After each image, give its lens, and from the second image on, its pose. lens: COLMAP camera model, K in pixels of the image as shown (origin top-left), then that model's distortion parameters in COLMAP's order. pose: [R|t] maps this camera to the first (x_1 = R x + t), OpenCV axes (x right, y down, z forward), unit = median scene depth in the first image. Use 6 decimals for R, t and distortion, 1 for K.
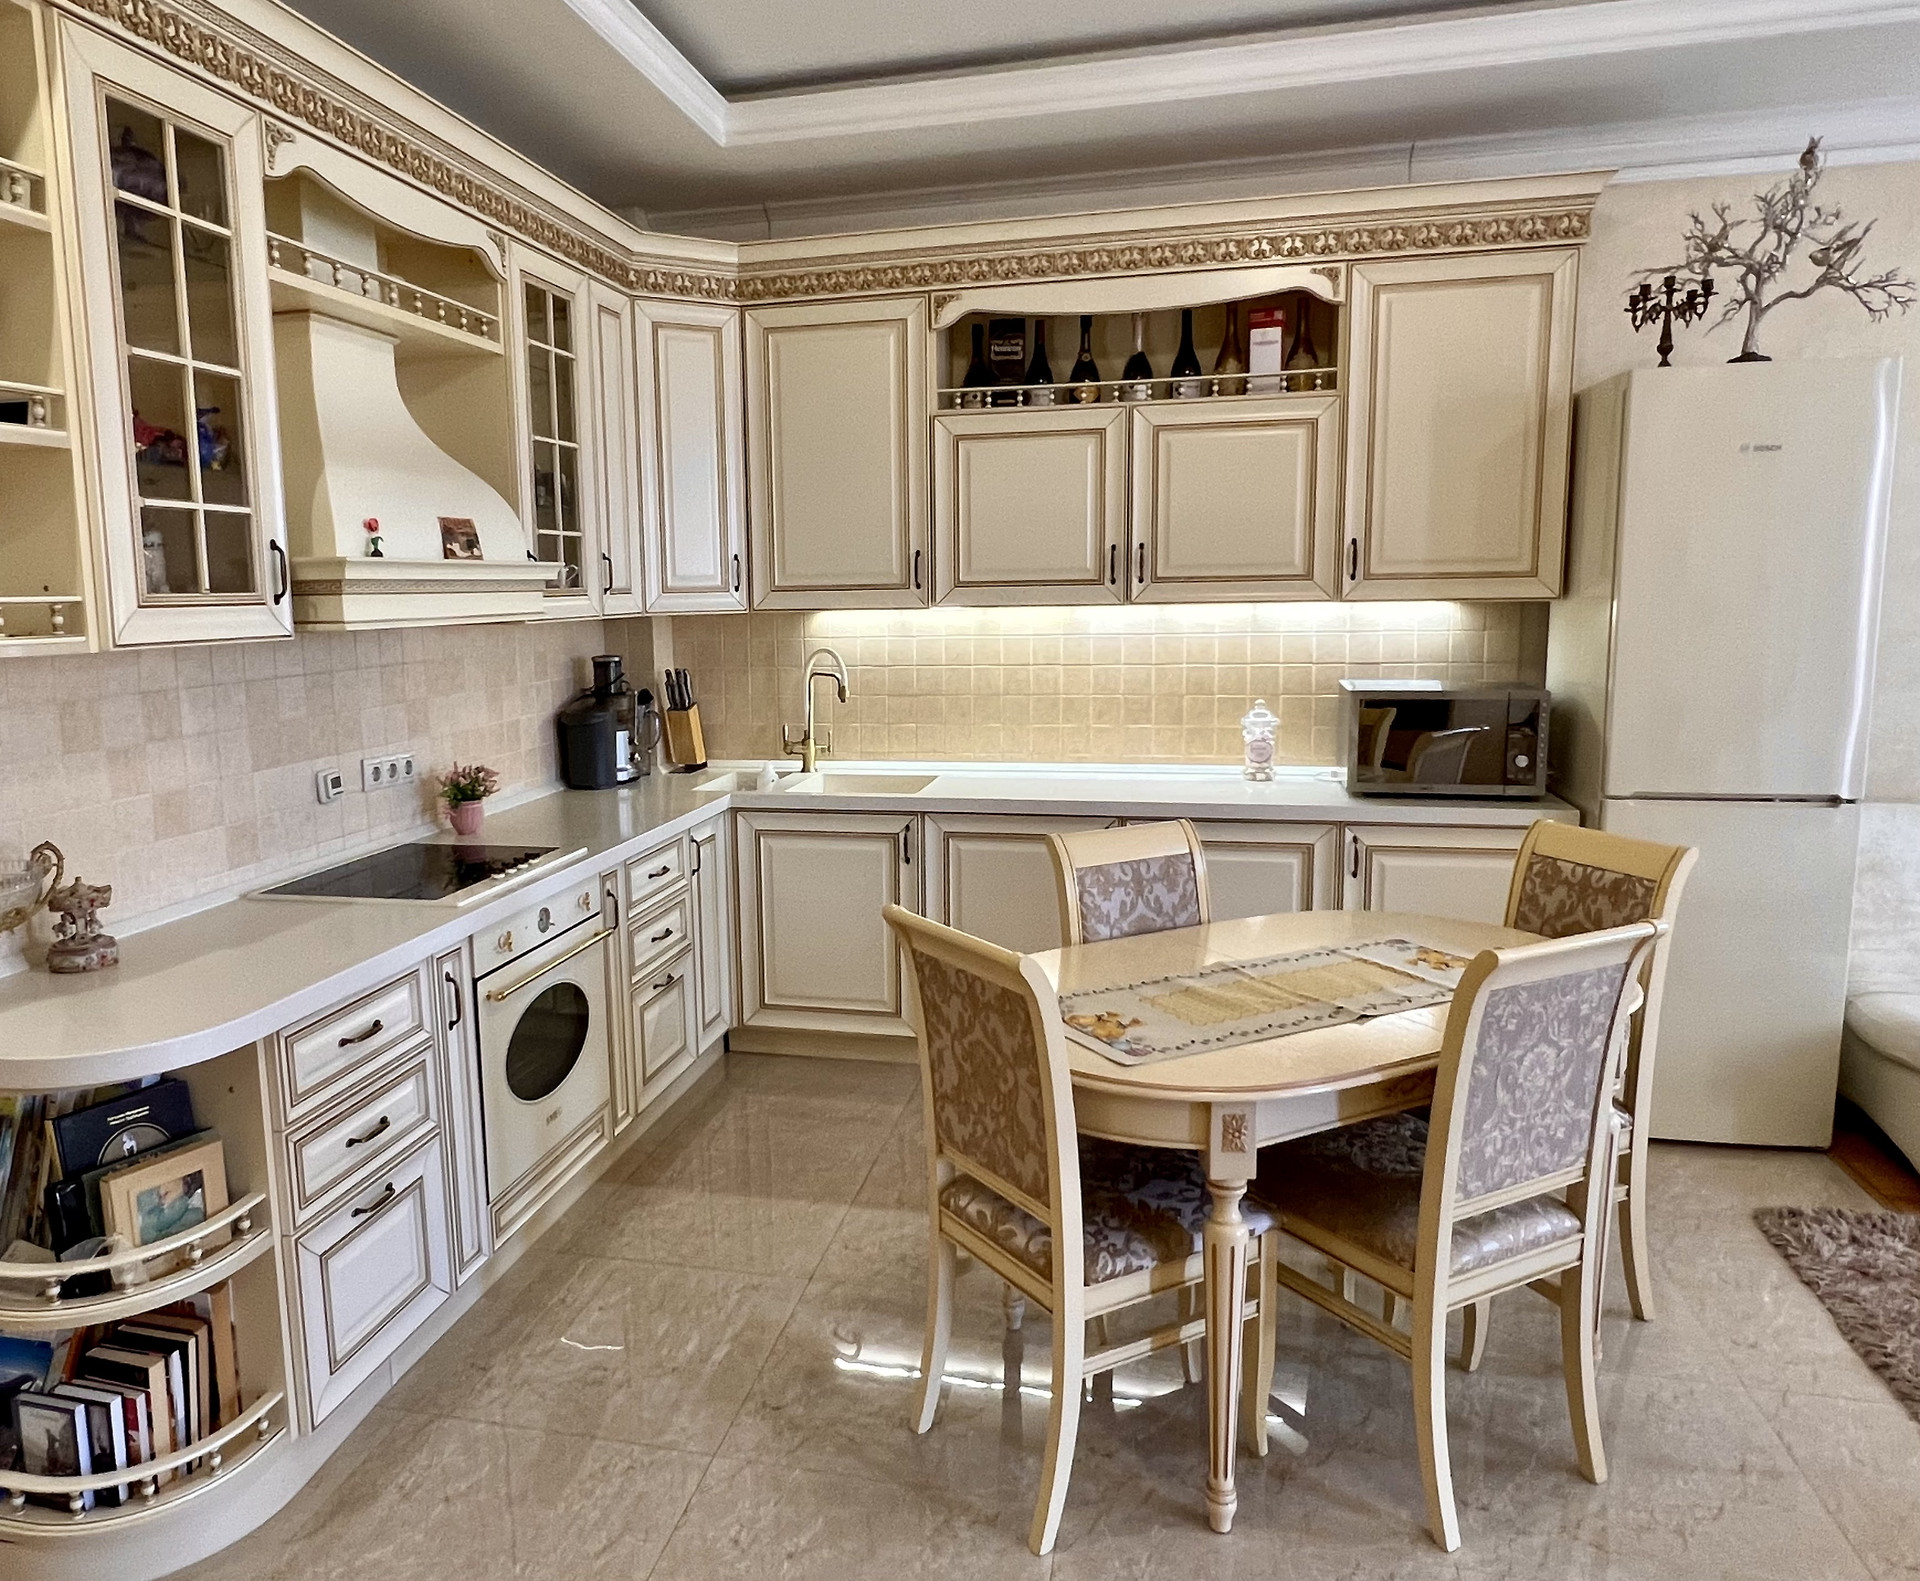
lens RADIAL K [[1287.2, 0, 950.3], [0, 1287.2, 784.8], [0, 0, 1]] dist [-0.026633, 0.005706]
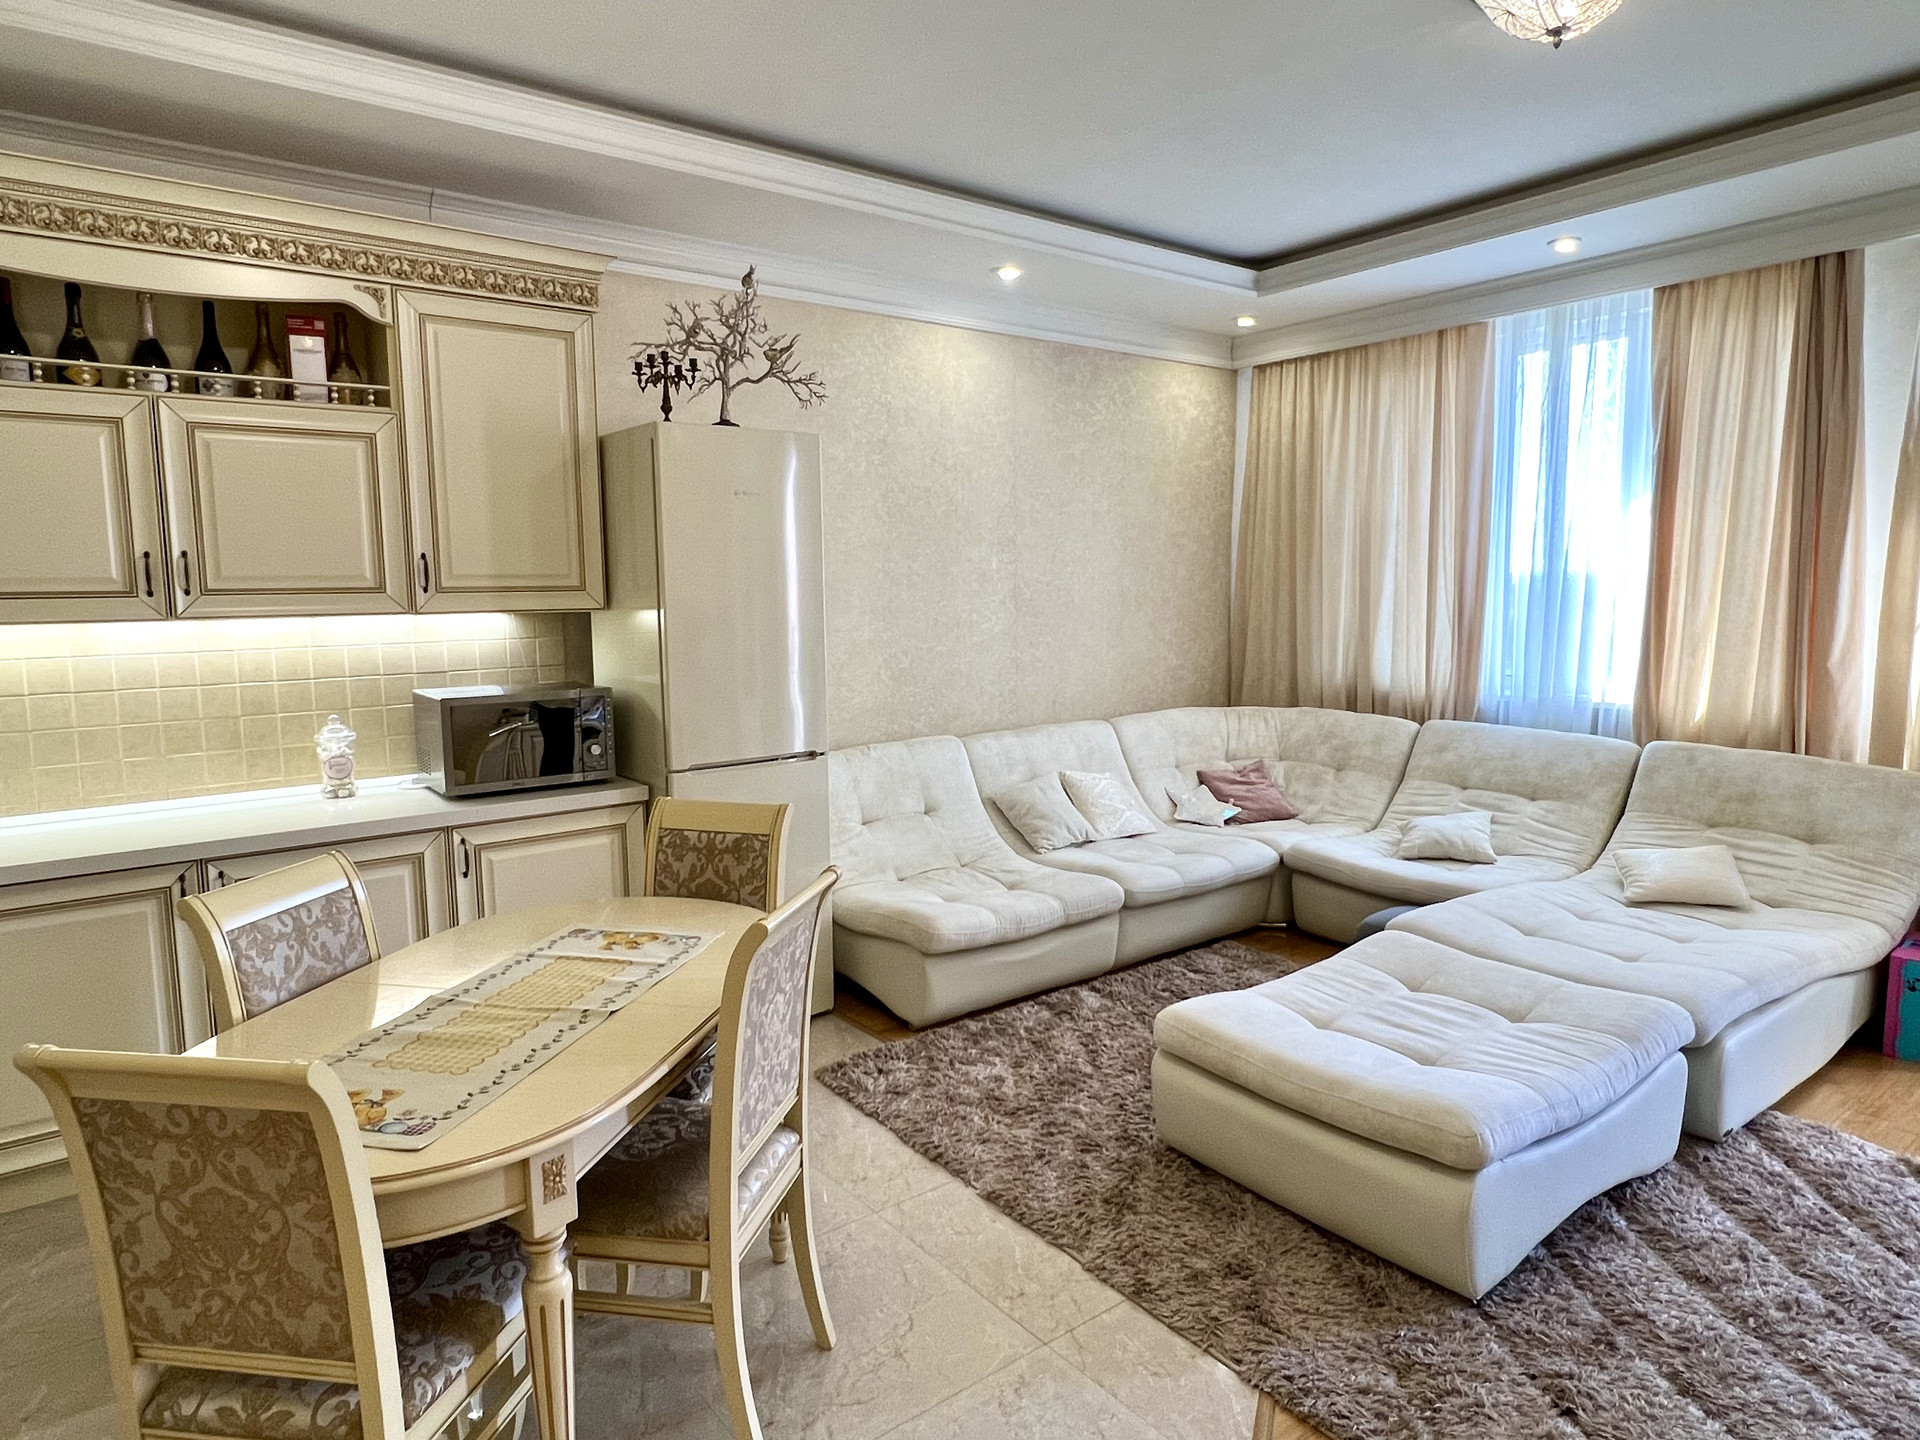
lens RADIAL K [[1088.2, 0, 962.8], [0, 1088.2, 715.8], [0, 0, 1]] dist [0.001441, -0.004976]
pose [[0.657124, -0.078999, 0.749631, -0.079727], [0.115052, 0.993352, 0.003829, -0.016833], [-0.744950, 0.083730, 0.661845, 0.119513]]
